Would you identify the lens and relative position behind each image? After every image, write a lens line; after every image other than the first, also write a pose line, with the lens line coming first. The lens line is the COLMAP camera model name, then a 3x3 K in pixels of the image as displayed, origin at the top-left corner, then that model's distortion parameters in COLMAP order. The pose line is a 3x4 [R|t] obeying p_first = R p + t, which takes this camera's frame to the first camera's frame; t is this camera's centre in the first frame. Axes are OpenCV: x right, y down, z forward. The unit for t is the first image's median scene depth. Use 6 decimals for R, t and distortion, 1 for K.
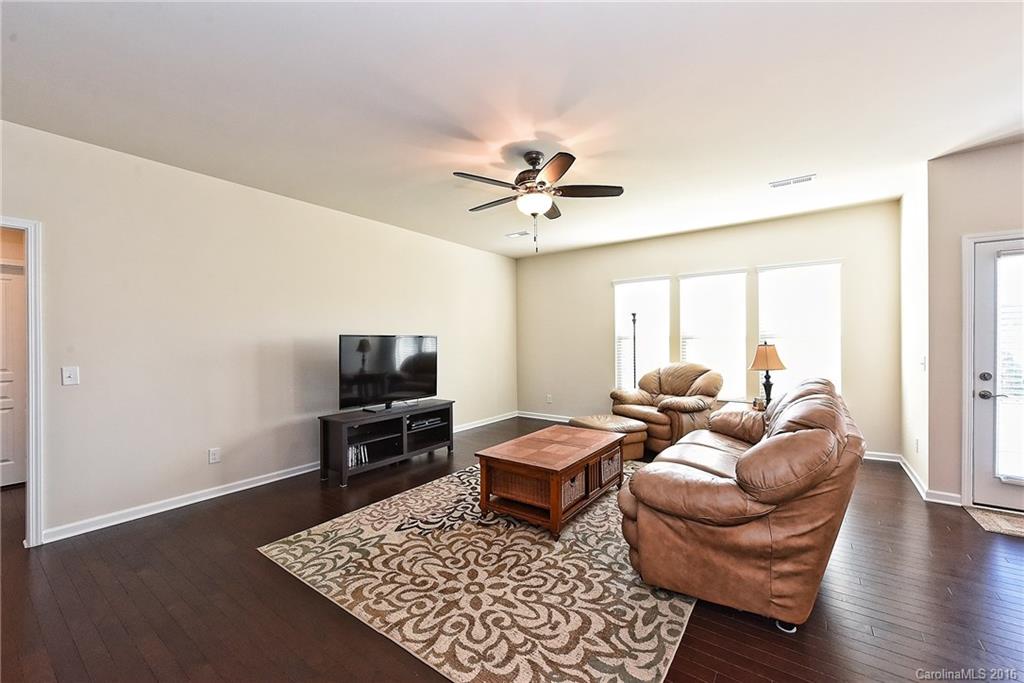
lens RADIAL K [[406.2, 0, 512.0], [0, 406.2, 341.5], [0, 0, 1]] dist [-0.001372, -0.000115]
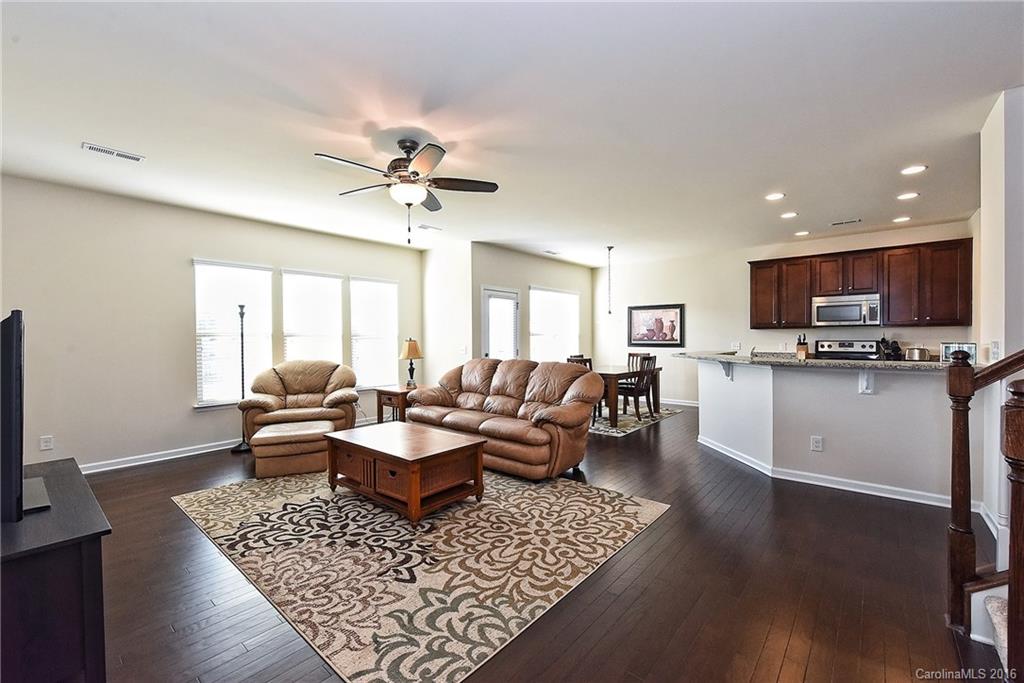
lens RADIAL K [[423.0, 0, 519.8], [0, 423.0, 342.2], [0, 0, 1]] dist [0.001876, -0.000027]
pose [[0.076477, -0.003540, 0.997065, -1.022423], [0.009832, 0.999948, 0.002796, 0.019241], [-0.997023, 0.009589, 0.076508, 0.716363]]
